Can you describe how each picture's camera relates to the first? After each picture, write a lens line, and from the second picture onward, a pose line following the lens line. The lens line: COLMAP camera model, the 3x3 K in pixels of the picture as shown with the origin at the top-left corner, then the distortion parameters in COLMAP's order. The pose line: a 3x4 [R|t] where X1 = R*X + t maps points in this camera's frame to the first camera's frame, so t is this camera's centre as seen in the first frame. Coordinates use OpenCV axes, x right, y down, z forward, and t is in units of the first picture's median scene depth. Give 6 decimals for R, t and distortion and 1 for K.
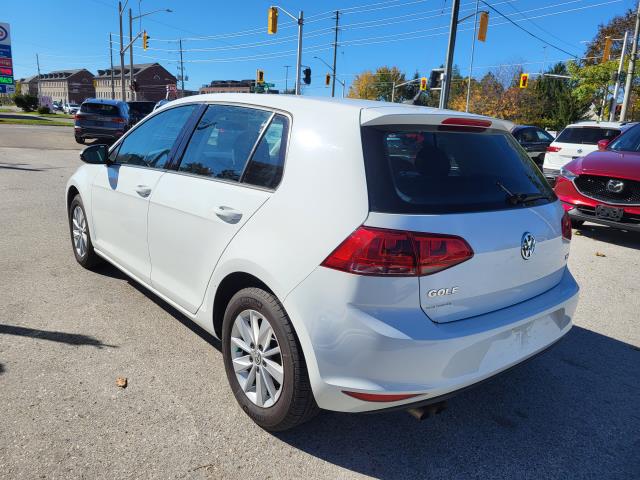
lens RADIAL K [[492.6, 0, 321.6], [0, 492.6, 241.4], [0, 0, 1]] dist [0.044470, -0.005999]
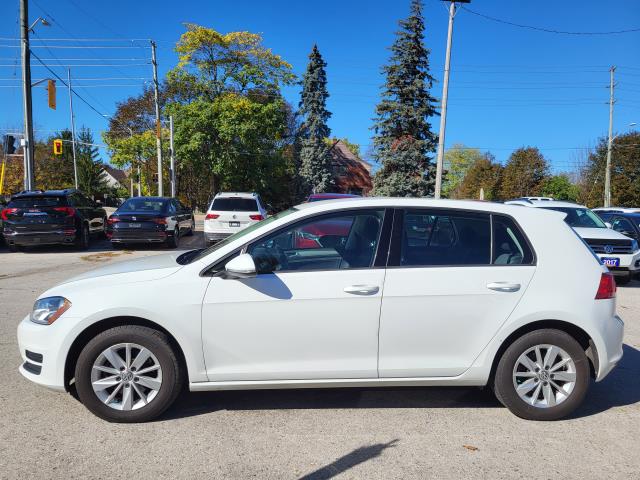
lens RADIAL K [[484.3, 0, 322.5], [0, 484.3, 263.1], [0, 0, 1]] dist [0.037795, -0.000823]
pose [[0.580865, -0.142923, 0.801354, -0.569328], [0.202616, 0.978866, 0.027715, -0.094958], [-0.788380, 0.146268, 0.597547, 0.203574]]
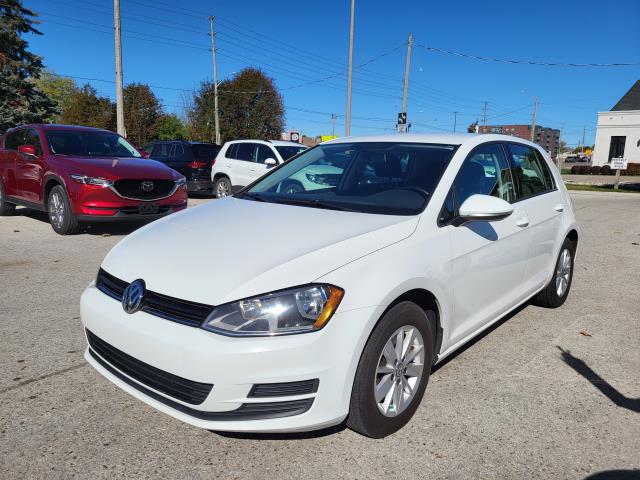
lens RADIAL K [[492.6, 0, 321.6], [0, 492.6, 241.4], [0, 0, 1]] dist [0.044470, -0.005999]
pose [[-0.184943, -0.233268, 0.954663, -0.626246], [0.198367, 0.942565, 0.268740, -0.209270], [-0.962521, 0.239076, -0.128049, 0.735312]]
